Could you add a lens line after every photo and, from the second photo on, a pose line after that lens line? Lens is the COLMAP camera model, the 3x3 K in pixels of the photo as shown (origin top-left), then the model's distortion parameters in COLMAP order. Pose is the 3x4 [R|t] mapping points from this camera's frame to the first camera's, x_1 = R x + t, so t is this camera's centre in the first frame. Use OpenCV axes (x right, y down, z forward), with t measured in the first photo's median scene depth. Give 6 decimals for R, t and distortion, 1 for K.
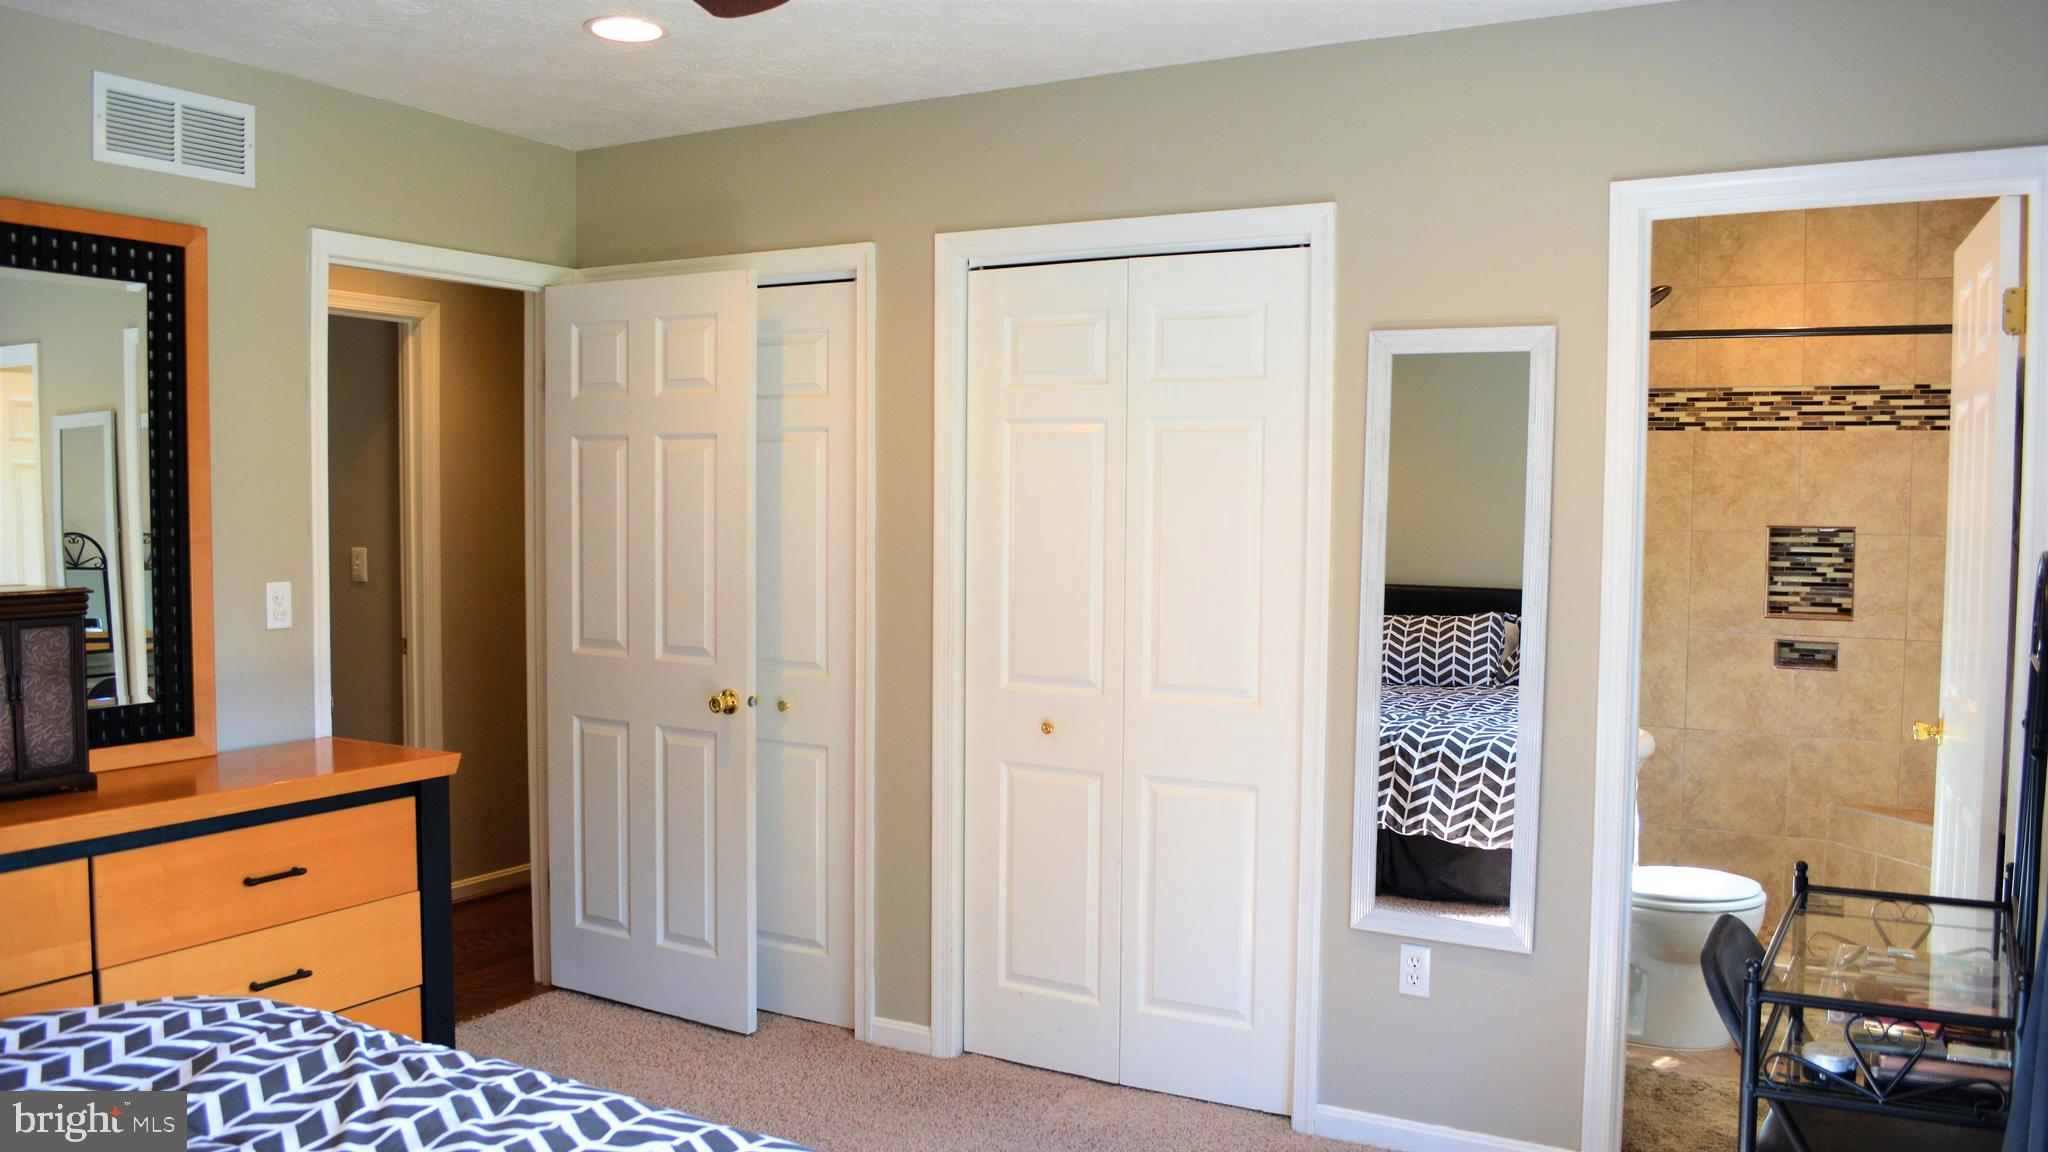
lens RADIAL K [[1618.4, 0, 1032.3], [0, 1618.4, 577.8], [0, 0, 1]] dist [-0.081946, 0.012660]
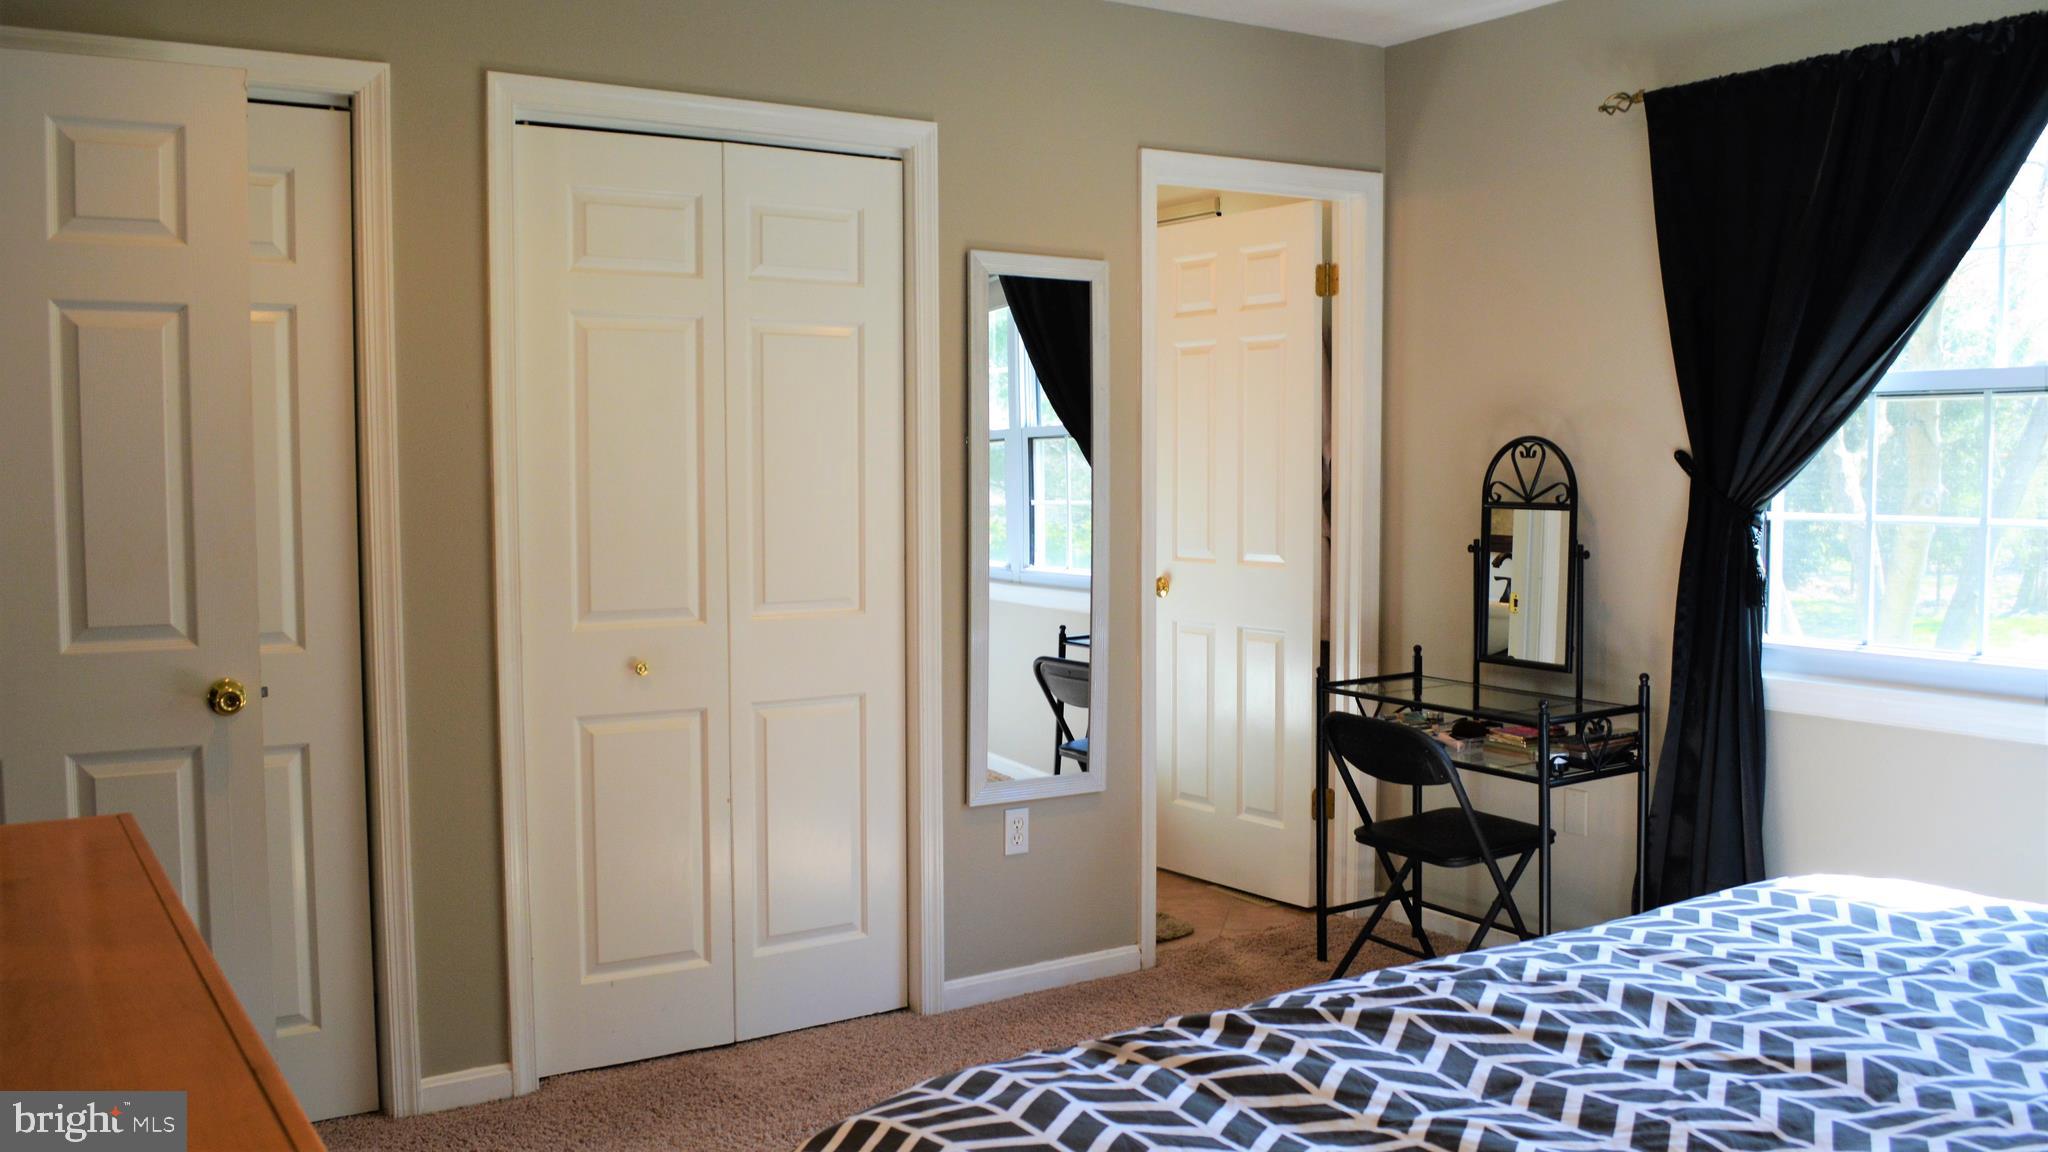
lens RADIAL K [[1673.1, 0, 997.7], [0, 1673.1, 598.2], [0, 0, 1]] dist [-0.080353, 0.009474]
pose [[0.472526, -0.078680, 0.877798, -0.674395], [0.054228, 0.996715, 0.060147, 0.011286], [-0.879647, 0.019180, 0.475241, 0.397138]]
